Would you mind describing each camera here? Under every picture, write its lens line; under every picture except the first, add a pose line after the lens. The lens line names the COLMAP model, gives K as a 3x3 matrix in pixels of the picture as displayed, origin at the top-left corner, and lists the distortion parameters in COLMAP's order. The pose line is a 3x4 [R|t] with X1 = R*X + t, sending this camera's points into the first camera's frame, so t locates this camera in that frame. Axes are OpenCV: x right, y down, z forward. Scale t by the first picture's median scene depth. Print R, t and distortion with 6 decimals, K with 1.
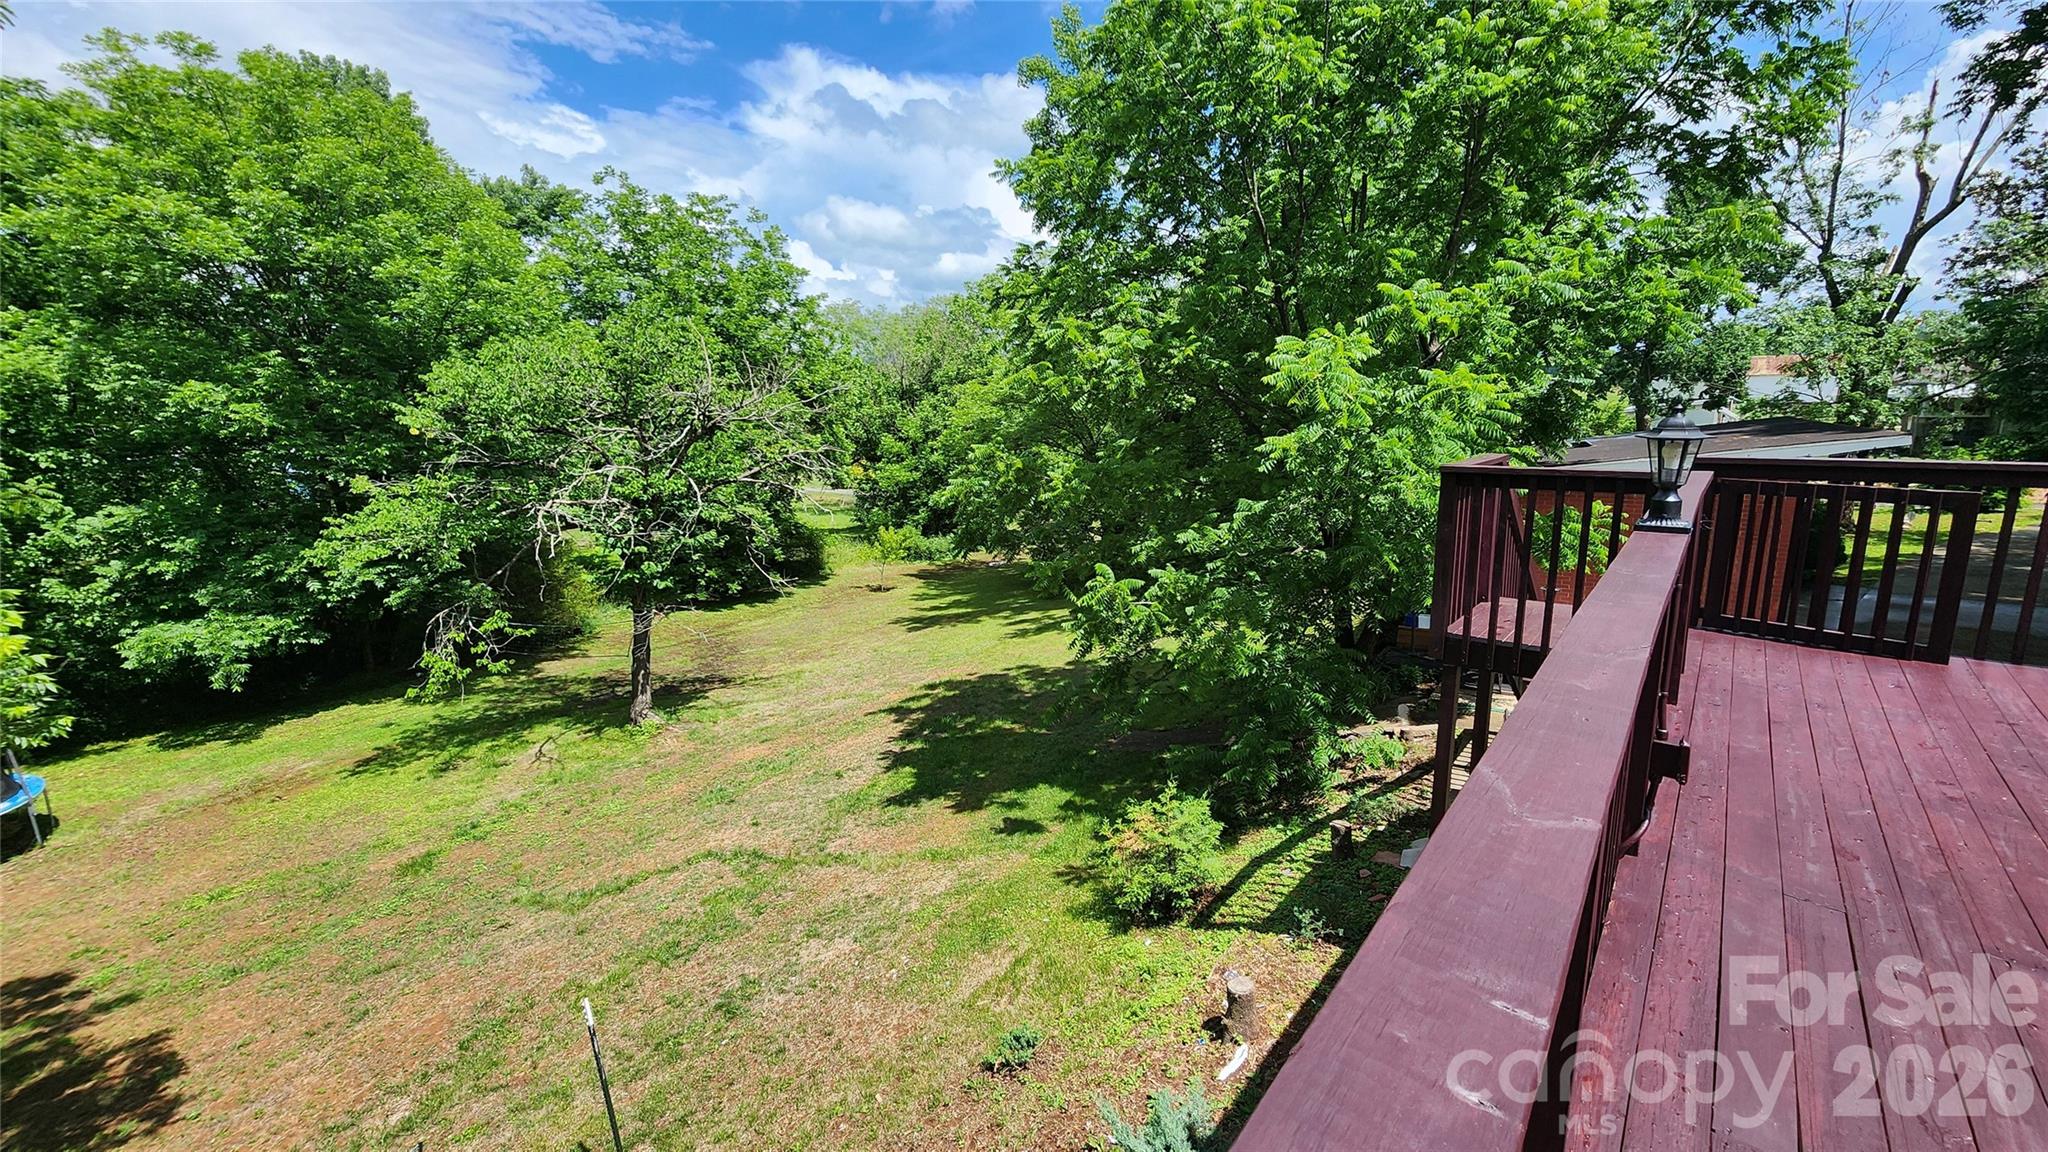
lens RADIAL K [[843.5, 0, 1024.9], [0, 843.5, 573.7], [0, 0, 1]] dist [-0.003568, 0.001044]
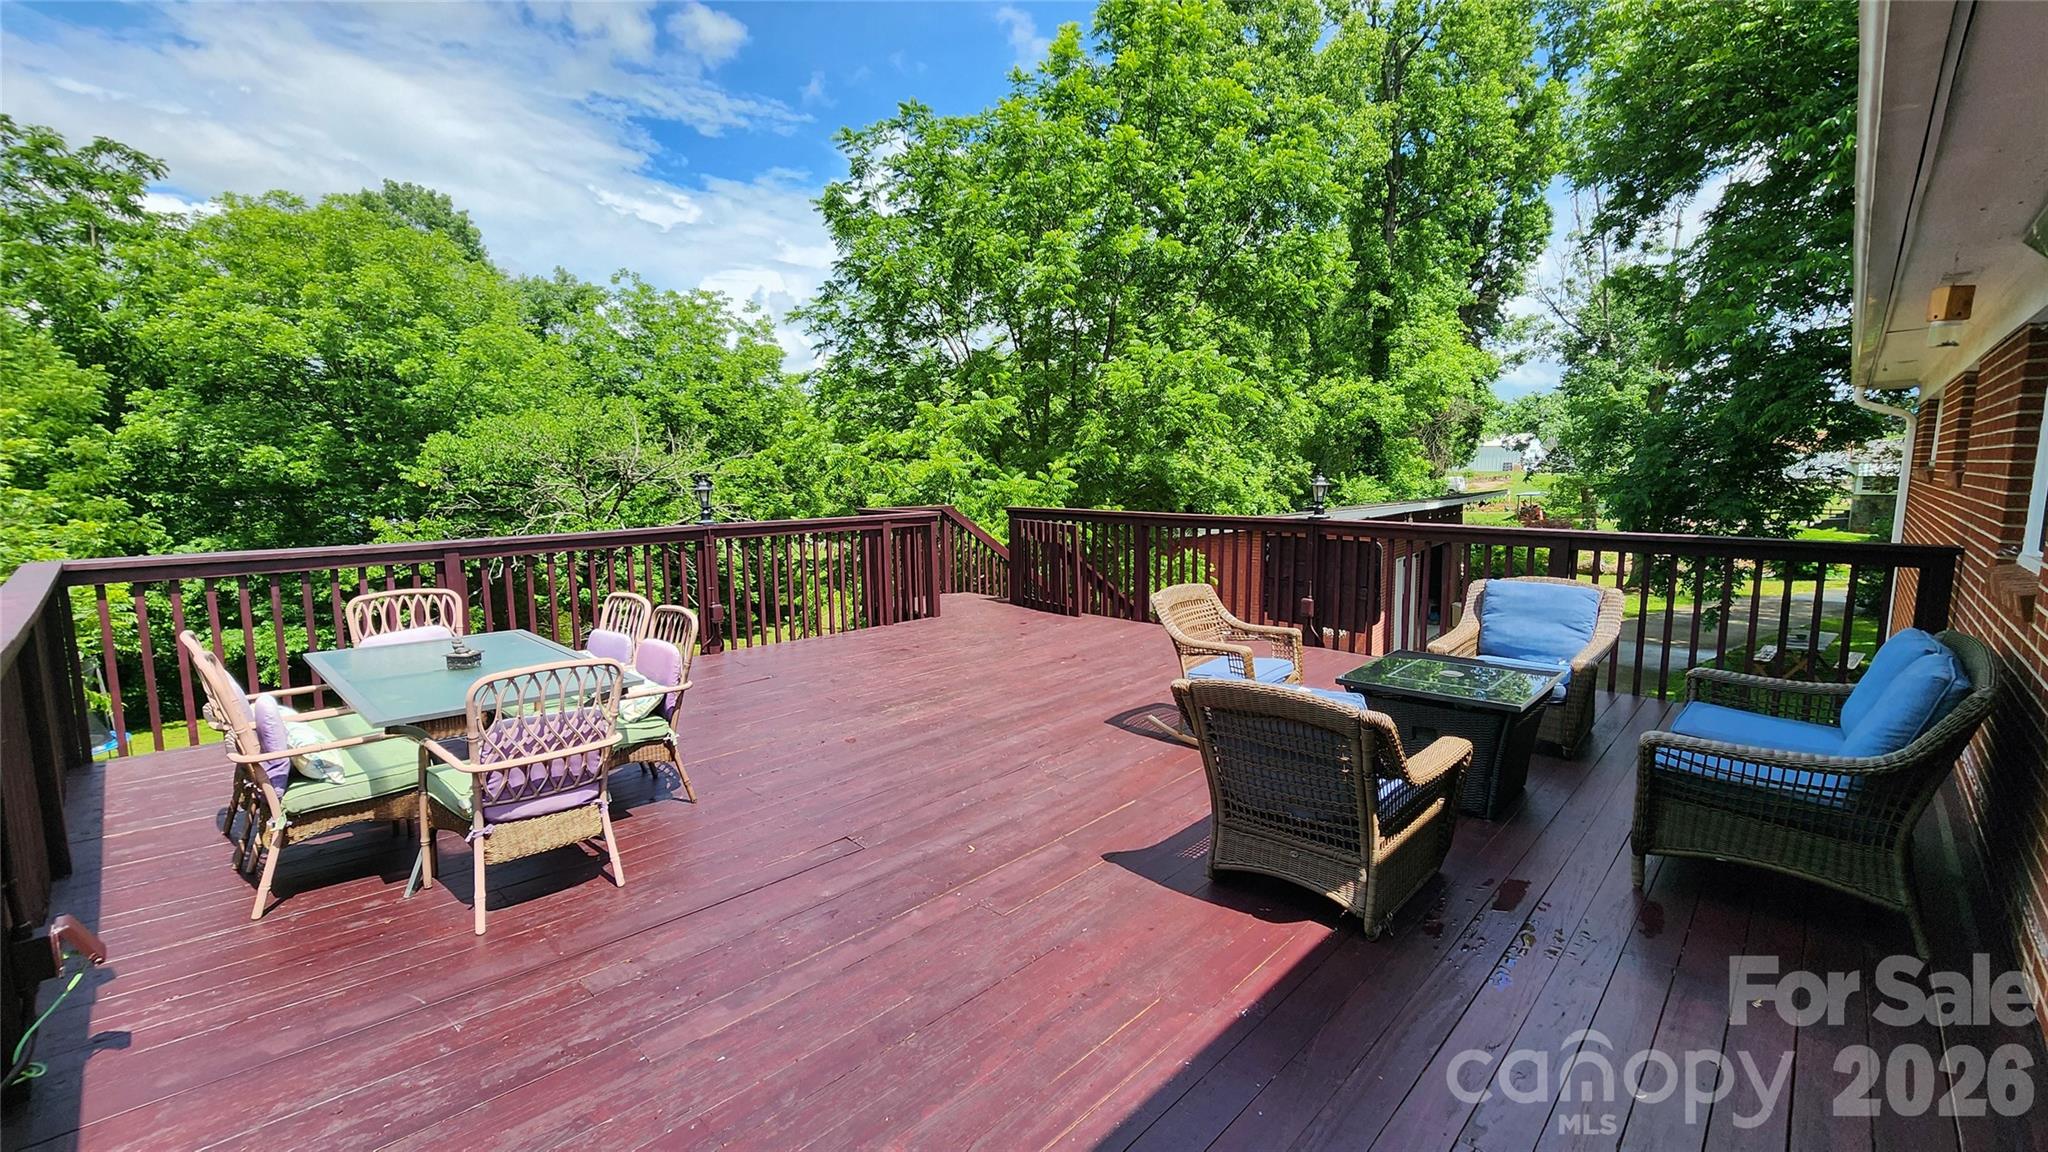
lens RADIAL K [[843.5, 0, 1033.5], [0, 843.5, 583.3], [0, 0, 1]] dist [-0.003568, 0.001044]
pose [[0.997692, 0.028015, -0.061847, 0.339068], [-0.031672, 0.997758, -0.058957, 0.032859], [0.060057, 0.060780, 0.996343, -0.260804]]
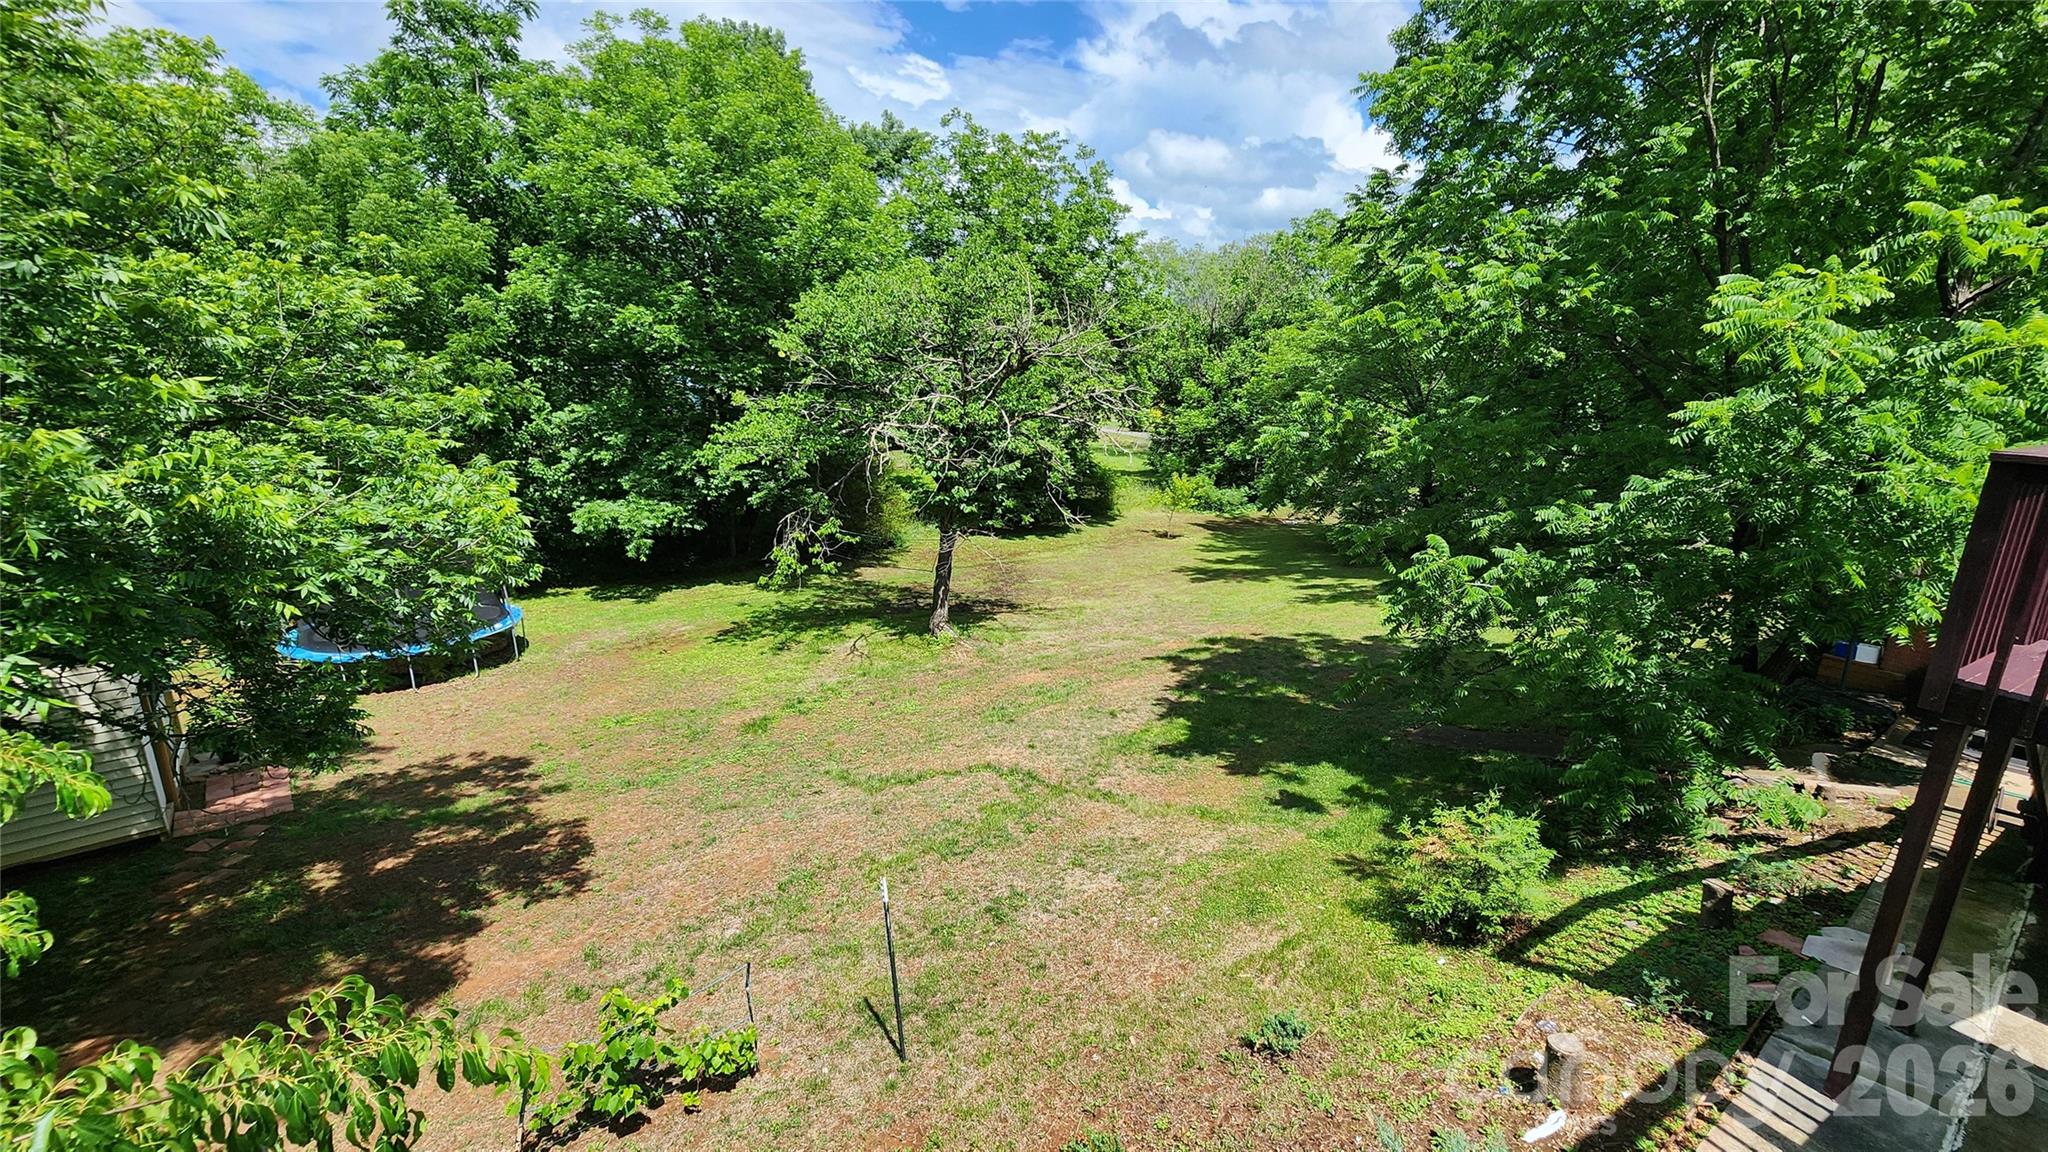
lens RADIAL K [[843.5, 0, 1020.3], [0, 843.5, 571.7], [0, 0, 1]] dist [-0.003568, 0.001044]
pose [[0.939514, 0.123030, -0.319652, -0.019414], [-0.103257, 0.991579, 0.078158, 0.001534], [0.326576, -0.040425, 0.944306, 0.012422]]
